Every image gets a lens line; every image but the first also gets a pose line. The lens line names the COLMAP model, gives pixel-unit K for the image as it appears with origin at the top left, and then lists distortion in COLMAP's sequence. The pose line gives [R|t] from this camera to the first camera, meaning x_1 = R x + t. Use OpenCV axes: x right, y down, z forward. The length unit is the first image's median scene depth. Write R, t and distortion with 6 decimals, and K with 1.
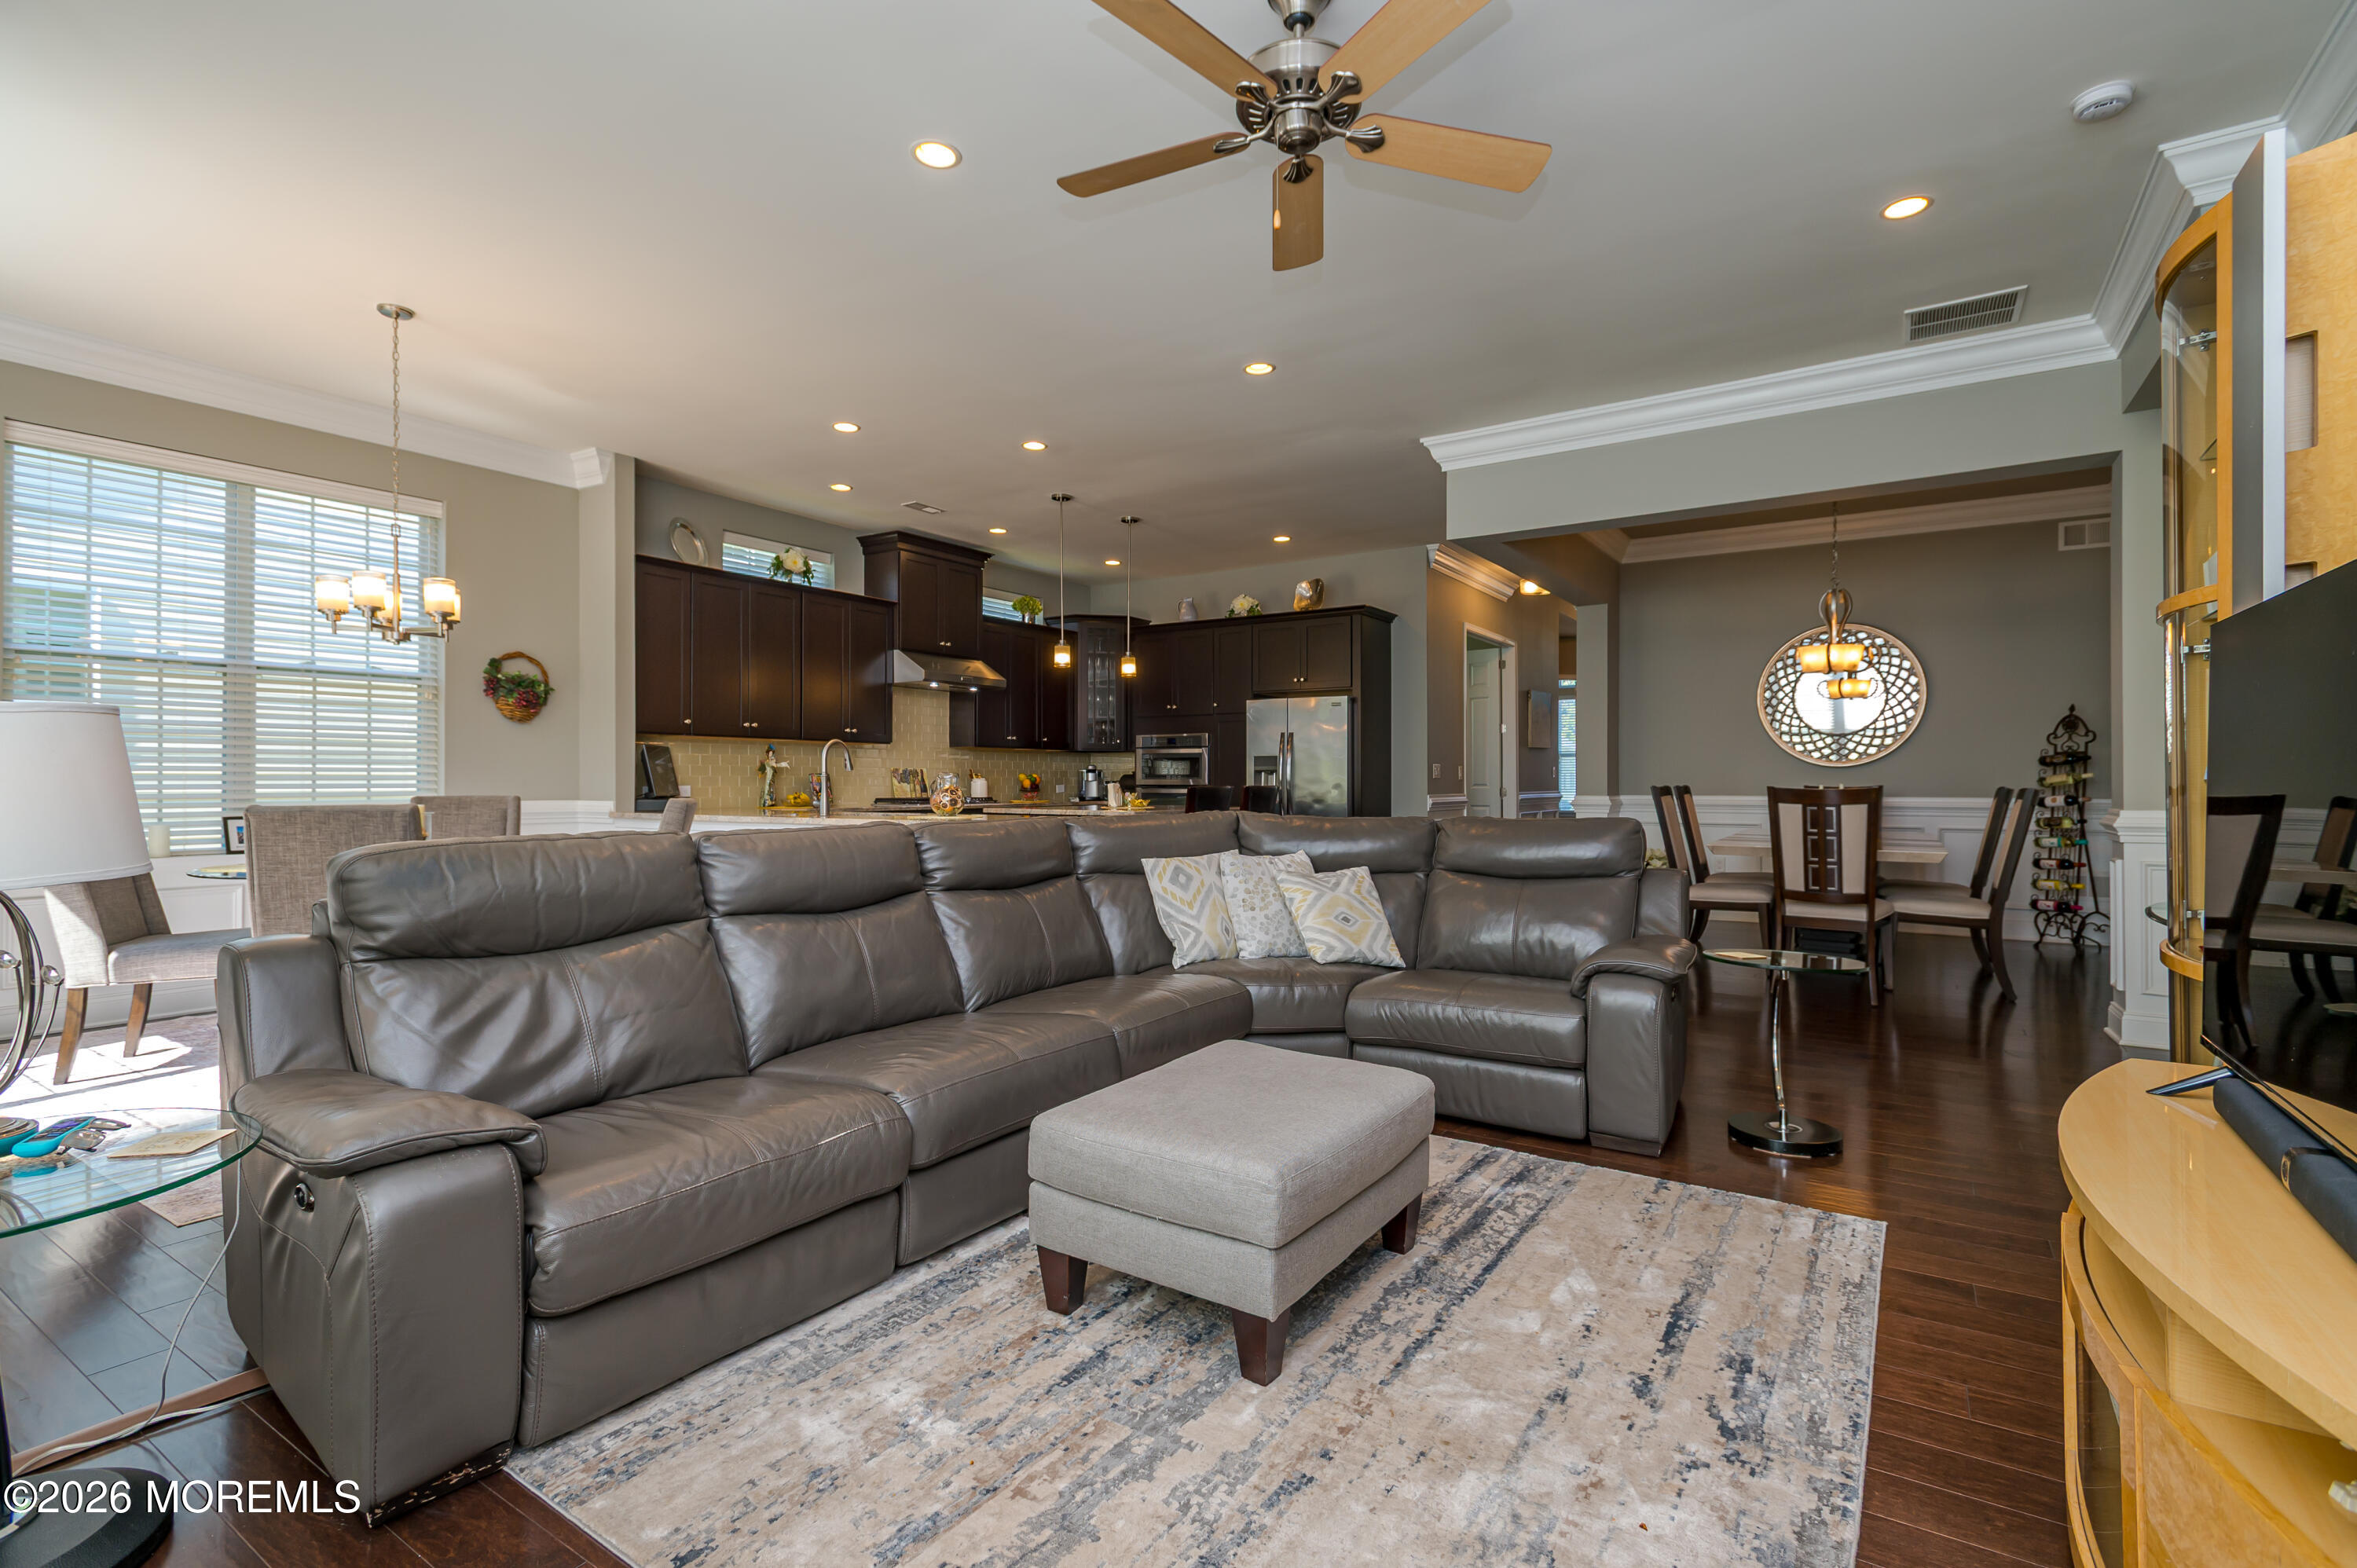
lens RADIAL K [[1096.1, 0, 1178.8], [0, 1096.1, 771.0], [0, 0, 1]] dist [0.014193, -0.003135]
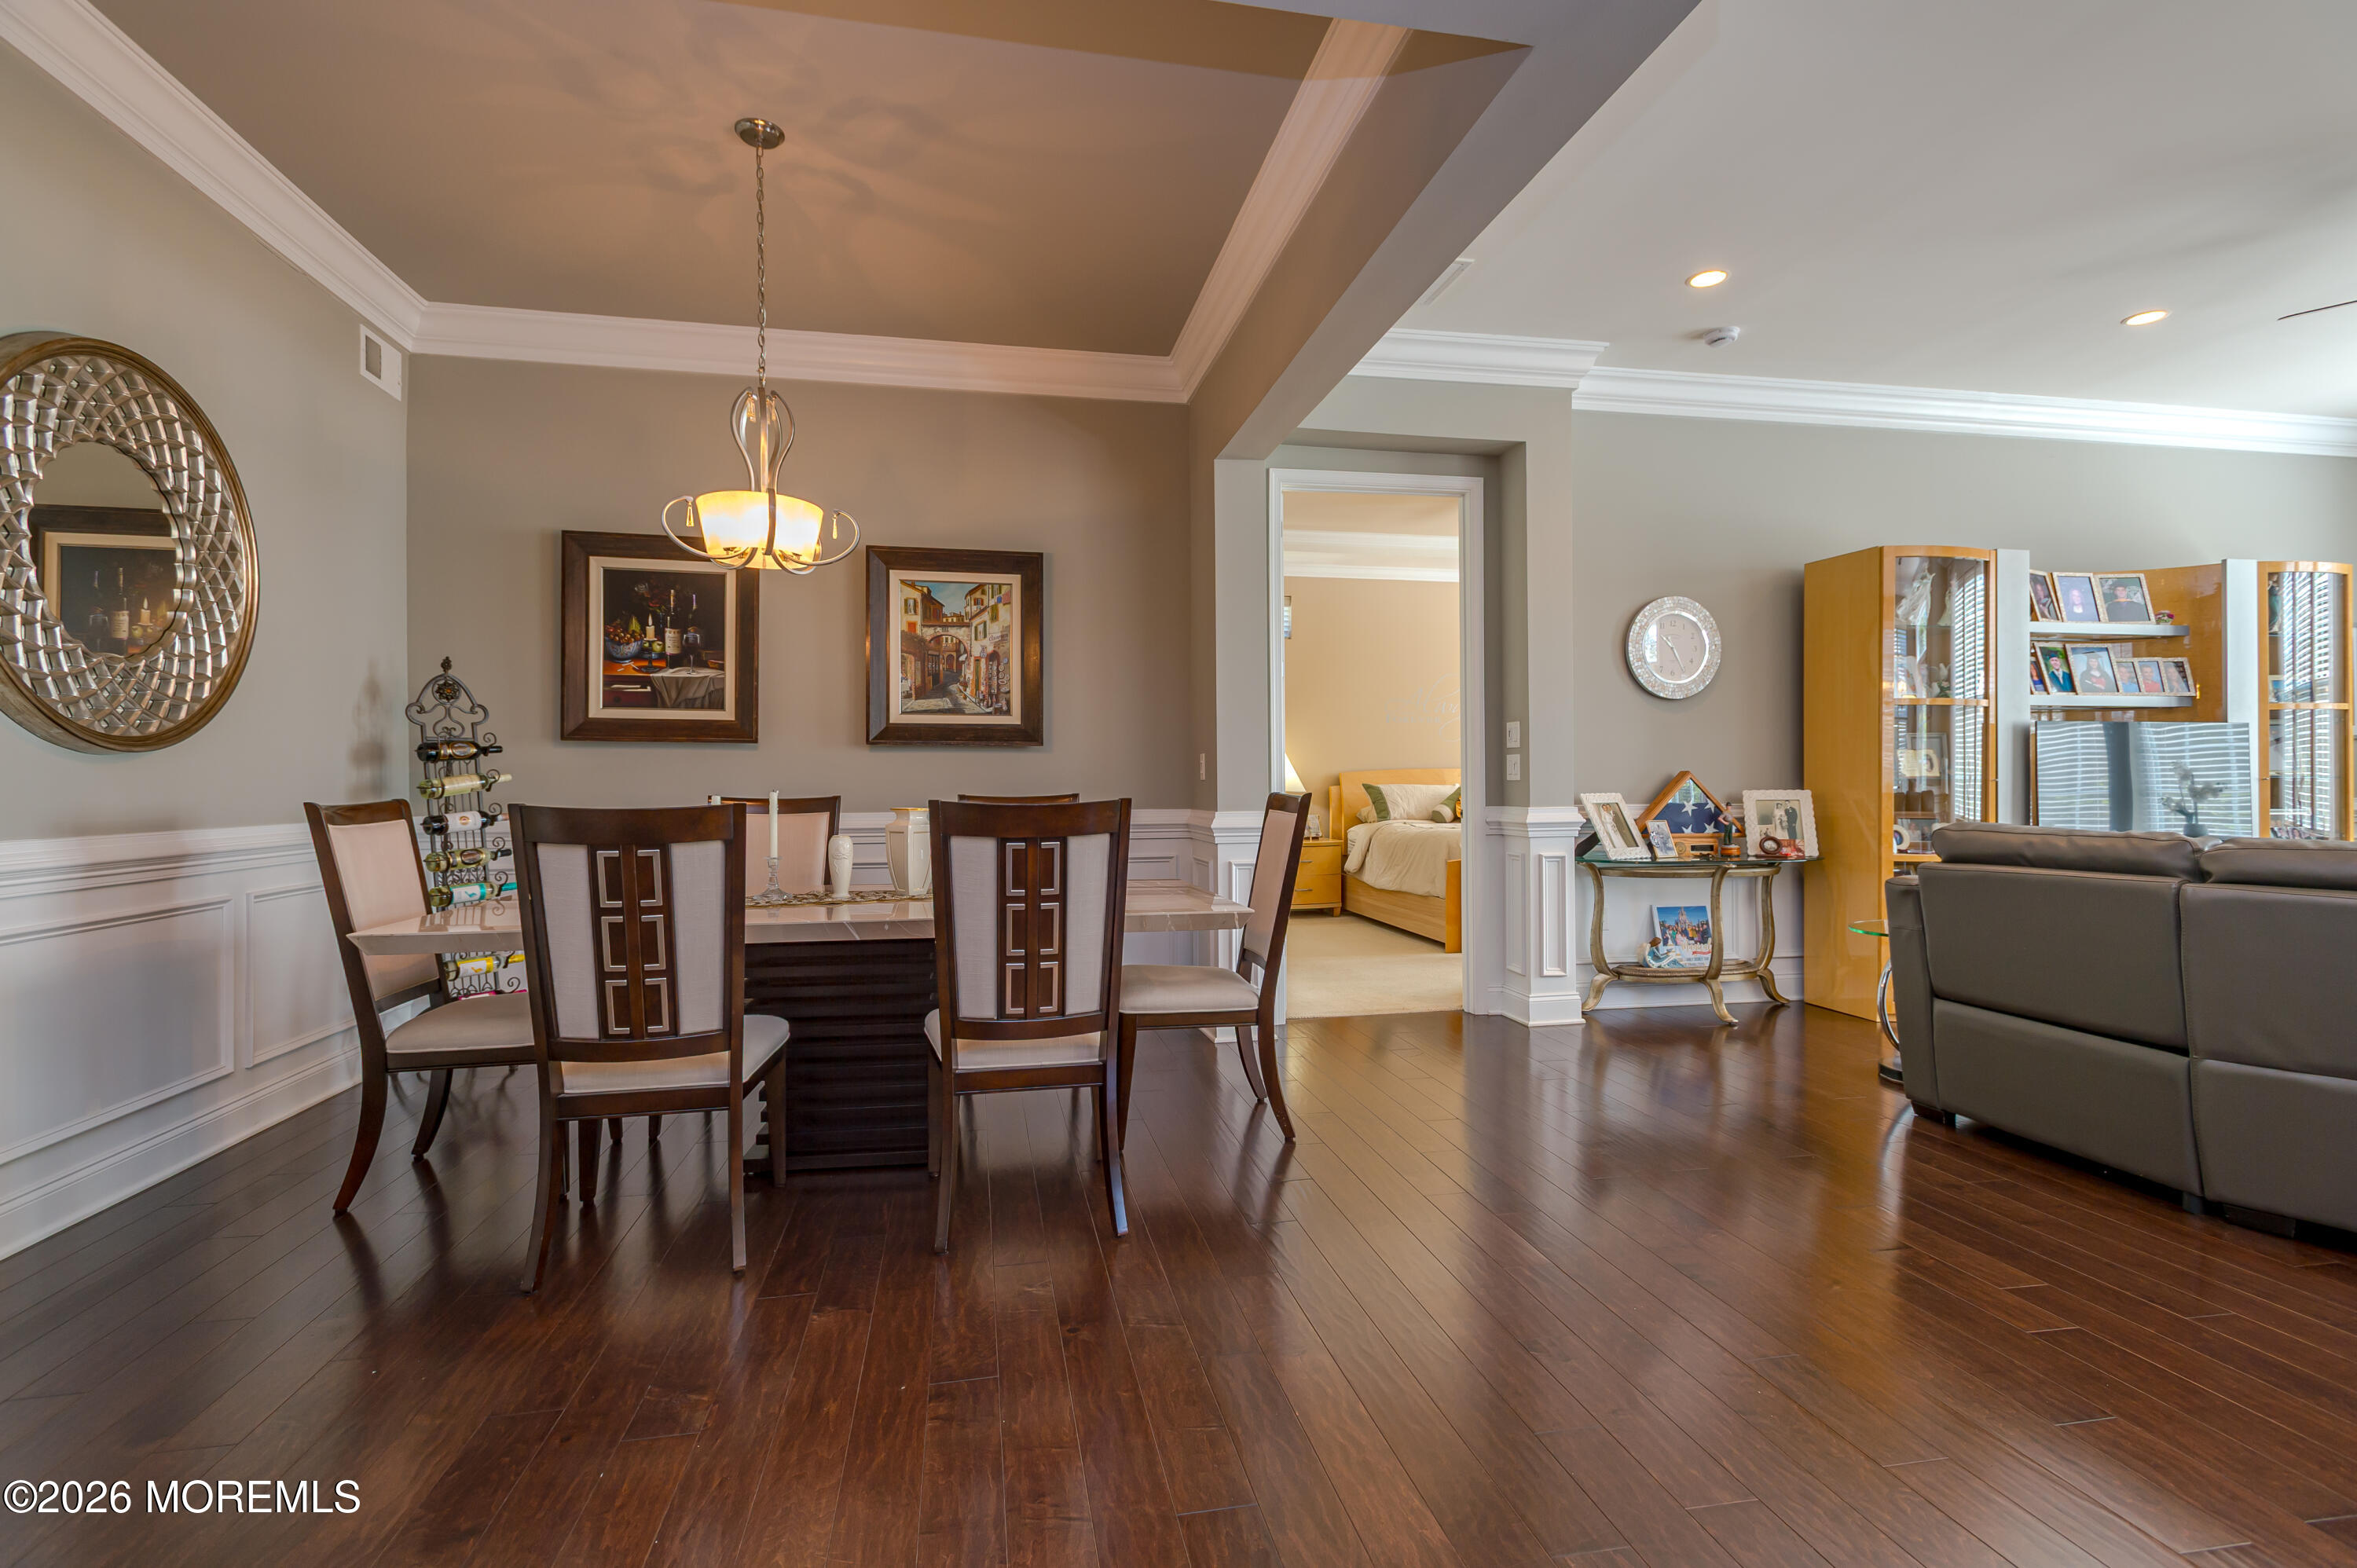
lens RADIAL K [[1096.1, 0, 1167.8], [0, 1096.1, 775.2], [0, 0, 1]] dist [0.014193, -0.003135]
pose [[-0.698474, 0.005487, 0.715614, 0.107121], [-0.000441, 0.999967, -0.008098, 0.006583], [-0.715635, -0.005972, -0.698449, 1.026194]]
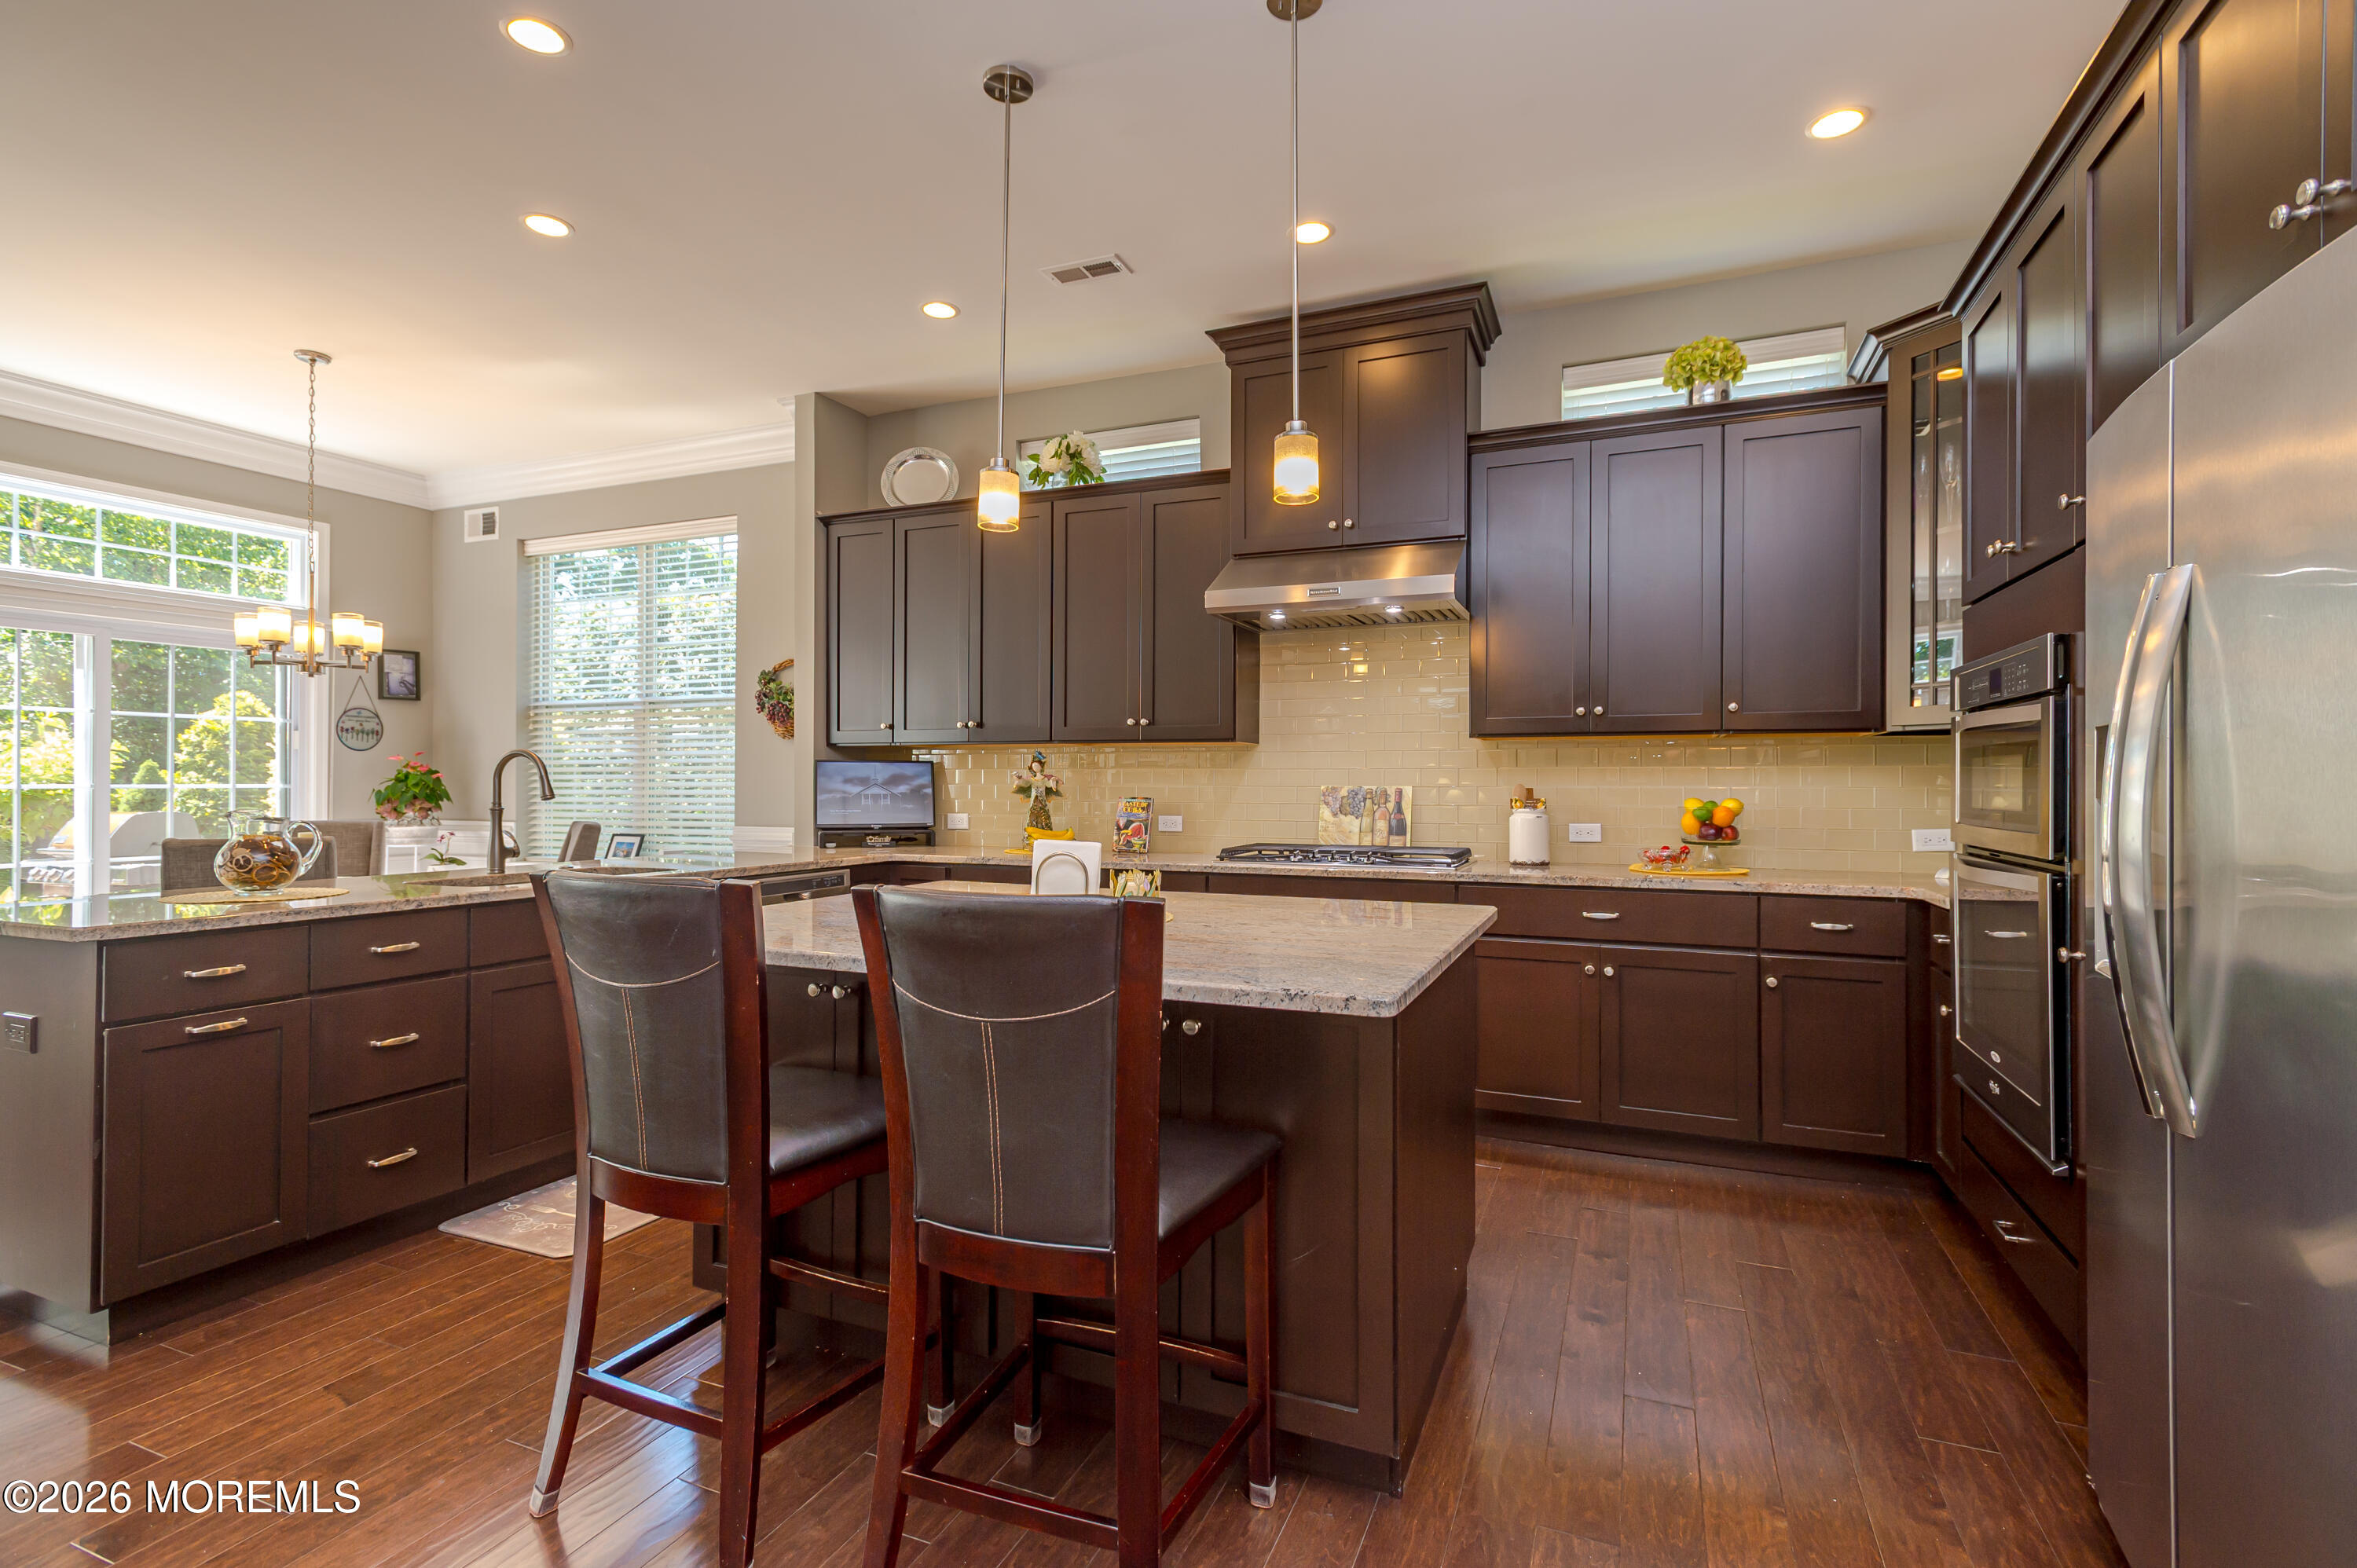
lens RADIAL K [[1096.1, 0, 1190.9], [0, 1096.1, 773.7], [0, 0, 1]] dist [0.014193, -0.003135]
pose [[0.174723, -0.009899, -0.984568, 0.260207], [0.008282, 0.999929, -0.008583, -0.005272], [0.984583, -0.006655, 0.174793, 0.924494]]
